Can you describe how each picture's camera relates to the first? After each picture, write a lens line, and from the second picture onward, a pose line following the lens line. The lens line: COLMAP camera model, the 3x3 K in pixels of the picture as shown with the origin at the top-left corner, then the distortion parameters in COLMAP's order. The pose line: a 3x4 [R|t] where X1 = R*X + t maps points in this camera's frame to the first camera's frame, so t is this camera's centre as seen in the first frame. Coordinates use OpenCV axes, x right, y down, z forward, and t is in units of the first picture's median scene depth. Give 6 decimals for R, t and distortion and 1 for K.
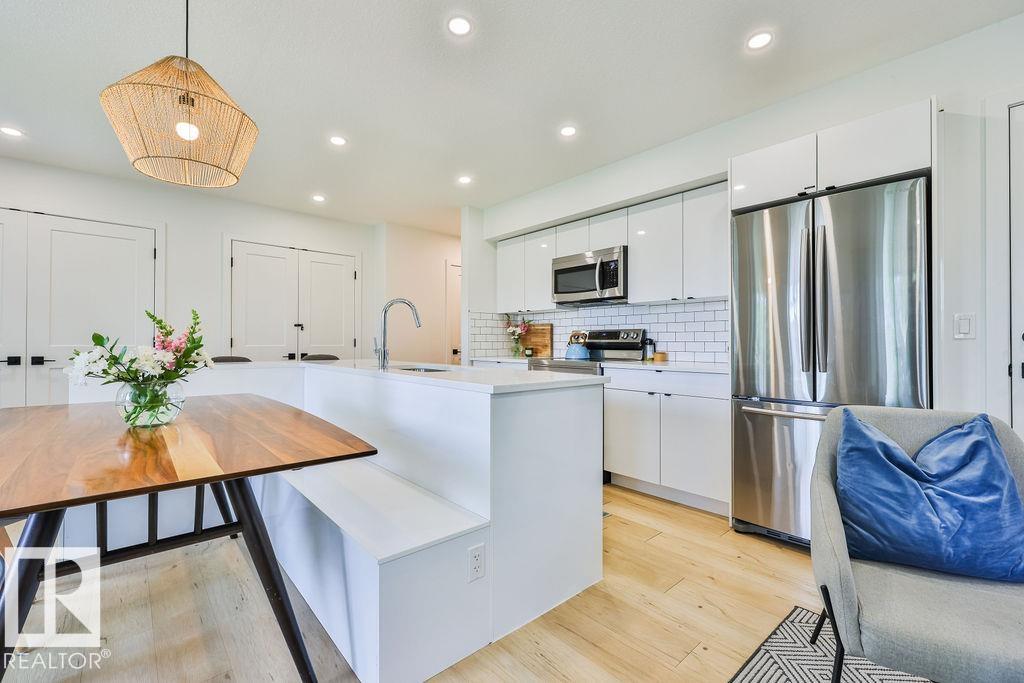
lens RADIAL K [[435.6, 0, 514.3], [0, 435.6, 341.7], [0, 0, 1]] dist [-0.000151, 0.000350]
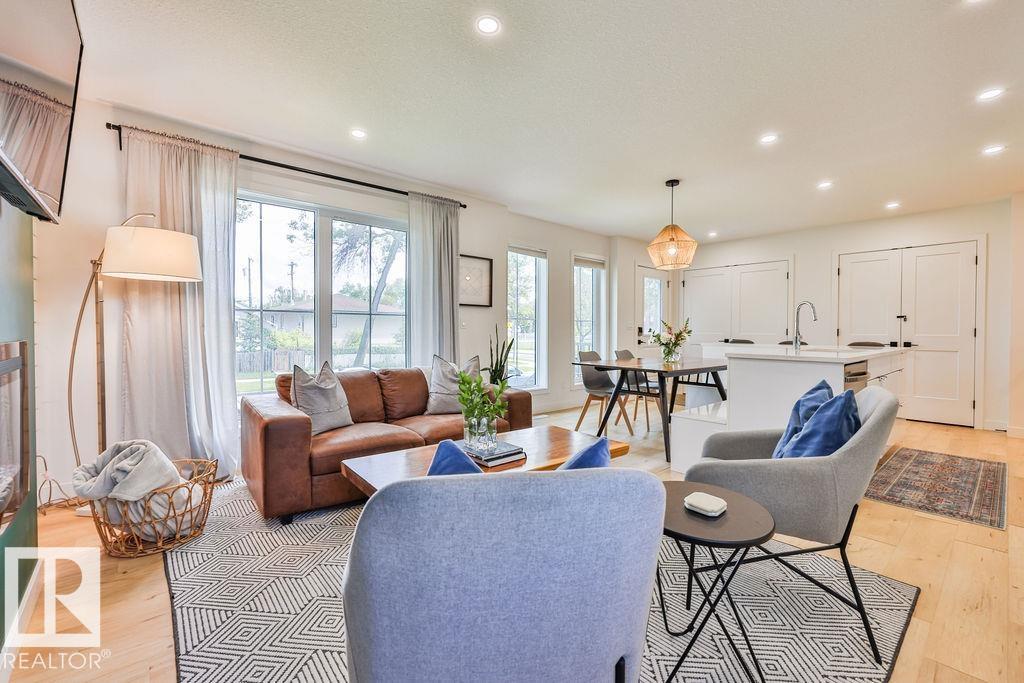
lens RADIAL K [[435.6, 0, 514.3], [0, 435.6, 341.7], [0, 0, 1]] dist [-0.000151, 0.000350]
pose [[-0.008211, 0.022488, -0.999713, 0.863070], [-0.001238, 0.999746, 0.022498, 0.003035], [0.999966, 0.001423, -0.008181, 0.031800]]
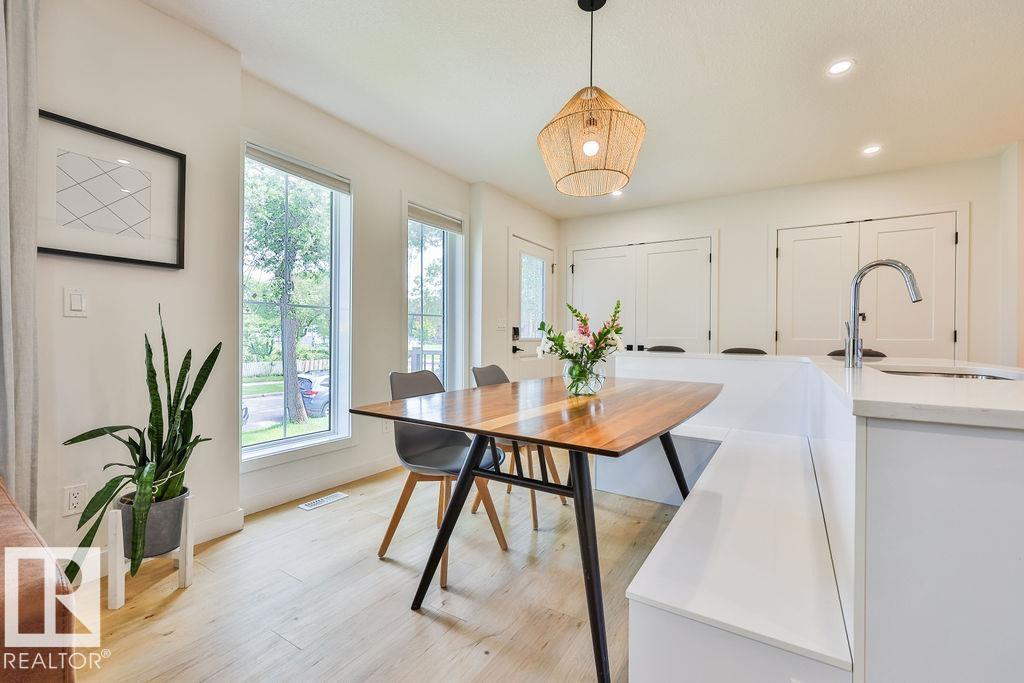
lens RADIAL K [[435.6, 0, 514.3], [0, 435.6, 341.7], [0, 0, 1]] dist [-0.000151, 0.000350]
pose [[0.276576, 0.009225, -0.960948, 0.149551], [-0.005477, 0.999953, 0.008023, 0.014155], [0.960976, 0.003044, 0.276614, 0.216811]]
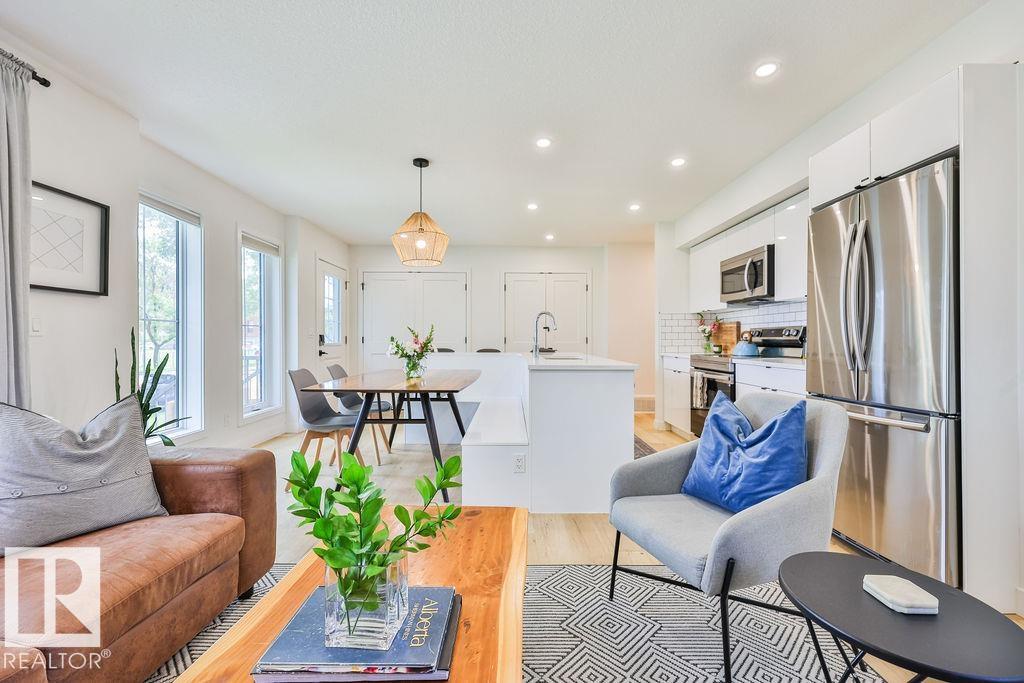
lens RADIAL K [[435.6, 0, 514.3], [0, 435.6, 341.7], [0, 0, 1]] dist [-0.000151, 0.000350]
pose [[0.751257, 0.002789, -0.660004, 0.476116], [0.001957, 0.999977, 0.006453, -0.002245], [0.660007, -0.006140, 0.751234, -0.154464]]
